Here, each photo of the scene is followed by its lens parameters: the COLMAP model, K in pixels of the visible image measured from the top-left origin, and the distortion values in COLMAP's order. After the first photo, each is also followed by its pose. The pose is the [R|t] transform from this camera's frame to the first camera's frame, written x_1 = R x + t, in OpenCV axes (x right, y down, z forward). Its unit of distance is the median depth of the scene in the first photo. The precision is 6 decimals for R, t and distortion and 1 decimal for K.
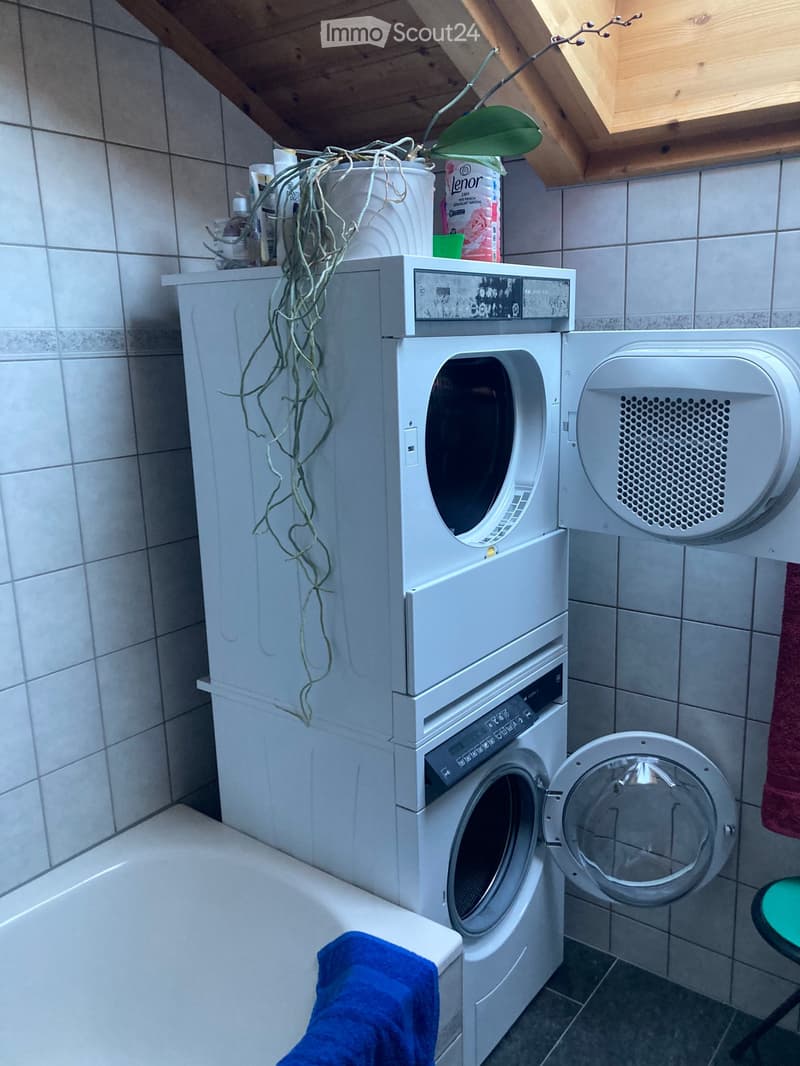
lens RADIAL K [[869.9, 0, 400.0], [0, 869.9, 533.0], [0, 0, 1]] dist [-0.006620, -0.008895]
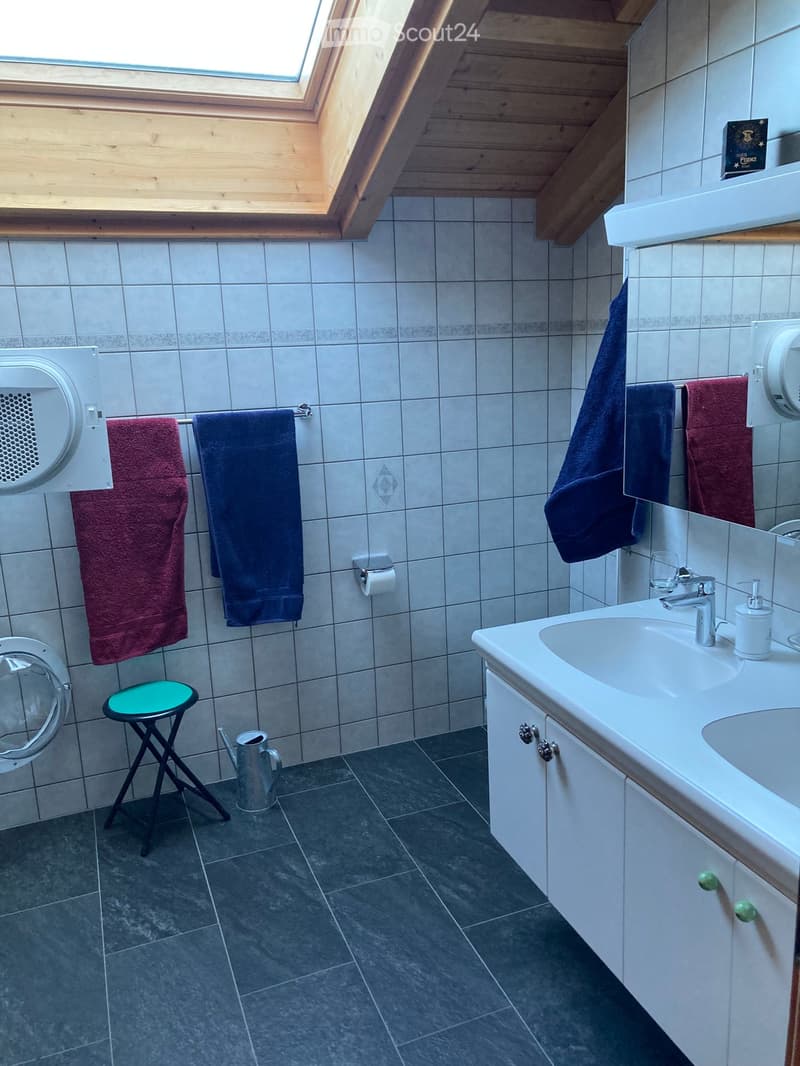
lens RADIAL K [[869.9, 0, 400.0], [0, 869.9, 533.0], [0, 0, 1]] dist [-0.006620, -0.008895]
pose [[0.536430, -0.169524, 0.826743, -0.553048], [0.198513, 0.977477, 0.071627, 0.105227], [-0.820265, 0.125697, 0.558001, -0.358984]]
